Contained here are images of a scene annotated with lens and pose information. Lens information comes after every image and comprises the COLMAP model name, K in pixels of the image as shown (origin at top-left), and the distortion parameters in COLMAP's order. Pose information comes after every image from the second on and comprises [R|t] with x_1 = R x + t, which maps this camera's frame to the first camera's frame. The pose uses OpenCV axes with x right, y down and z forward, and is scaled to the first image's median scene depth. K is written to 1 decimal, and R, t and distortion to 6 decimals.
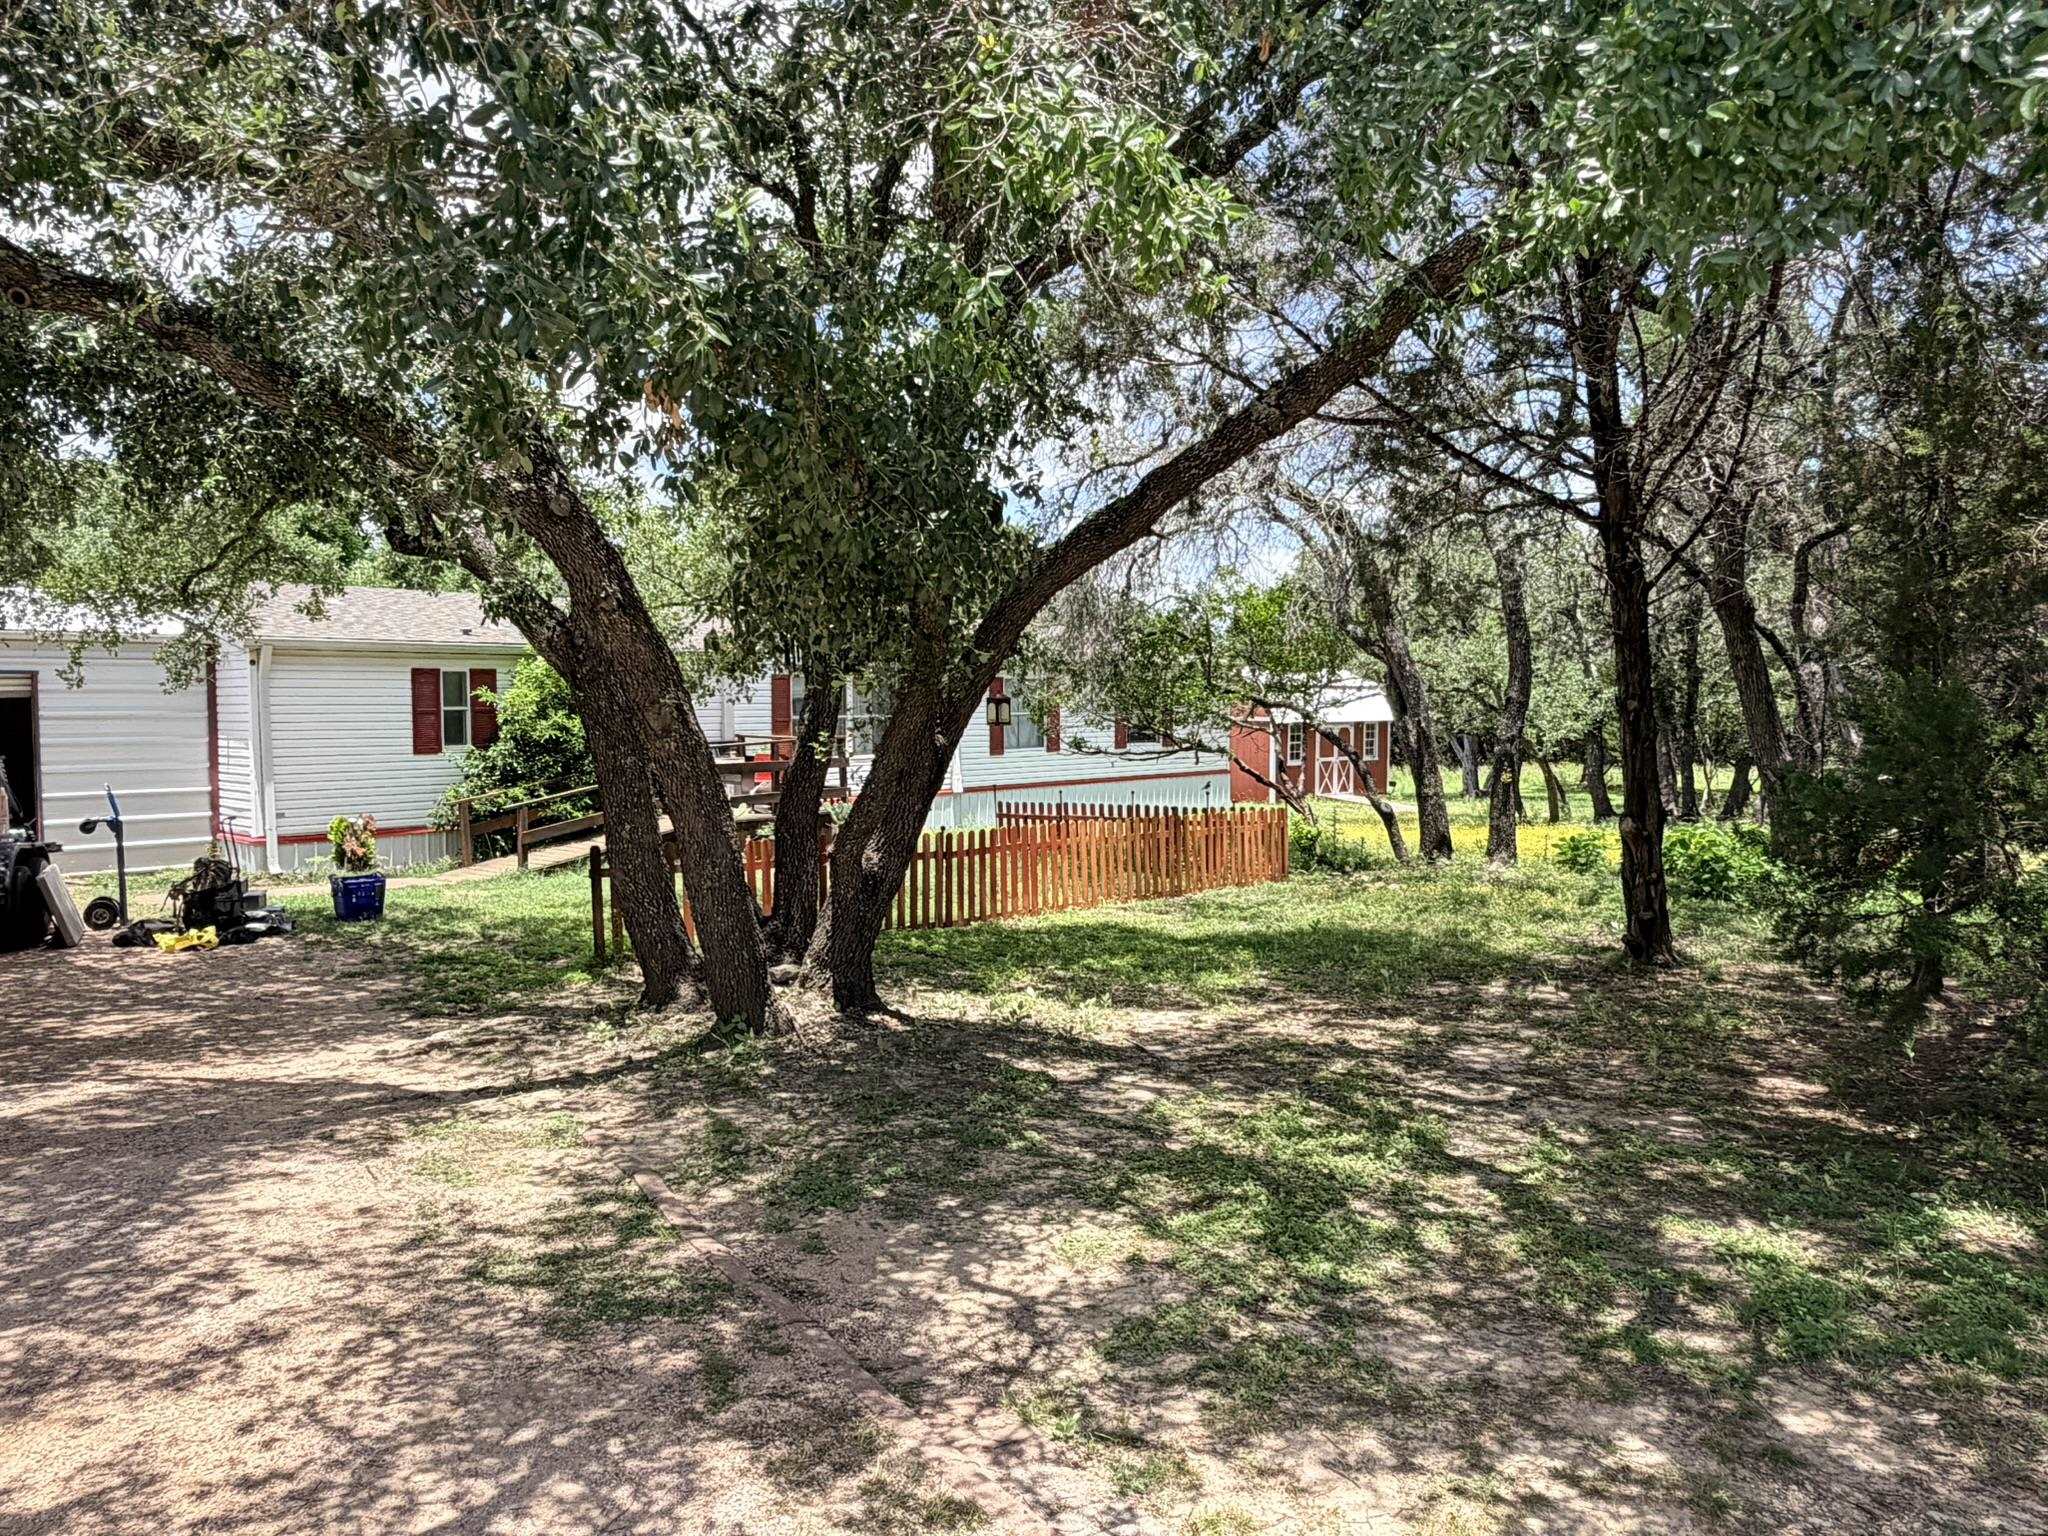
lens RADIAL K [[1435.2, 0, 1024.0], [0, 1435.2, 768.0], [0, 0, 1]] dist [-0.046269, -0.000698]
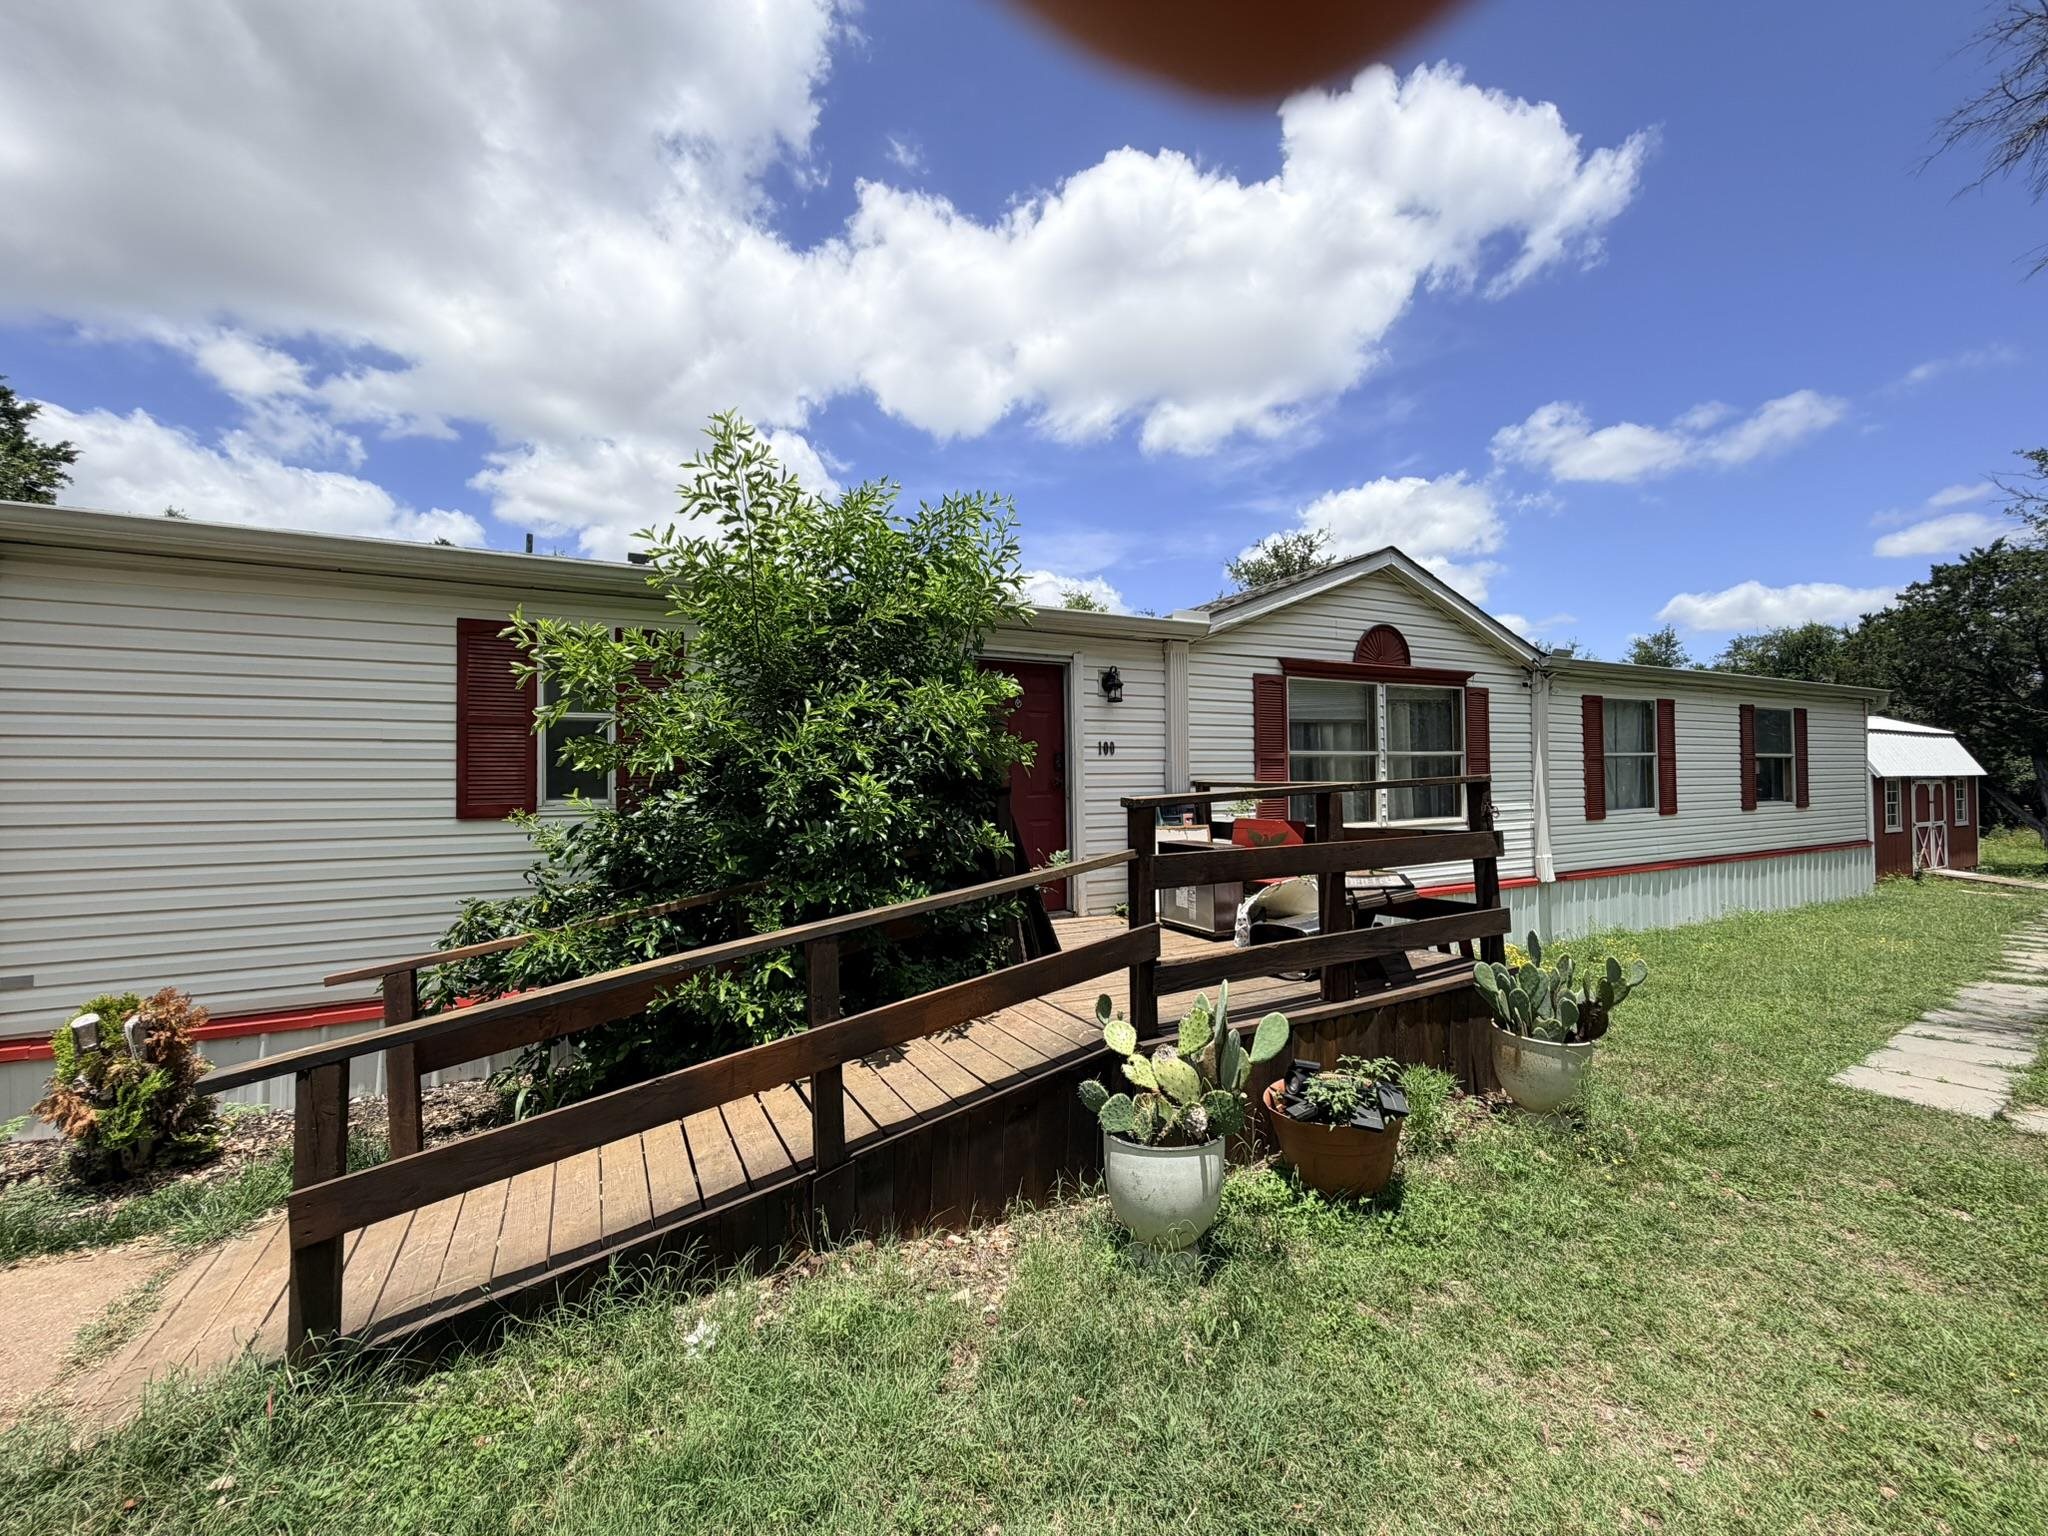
lens RADIAL K [[823.6, 0, 1024.0], [0, 823.6, 768.0], [0, 0, 1]] dist [0.000130, 0.000003]
pose [[0.949998, -0.010122, -0.312092, -0.187280], [-0.008104, 0.998339, -0.057045, -0.012153], [0.312151, 0.056722, 0.948338, 0.798024]]
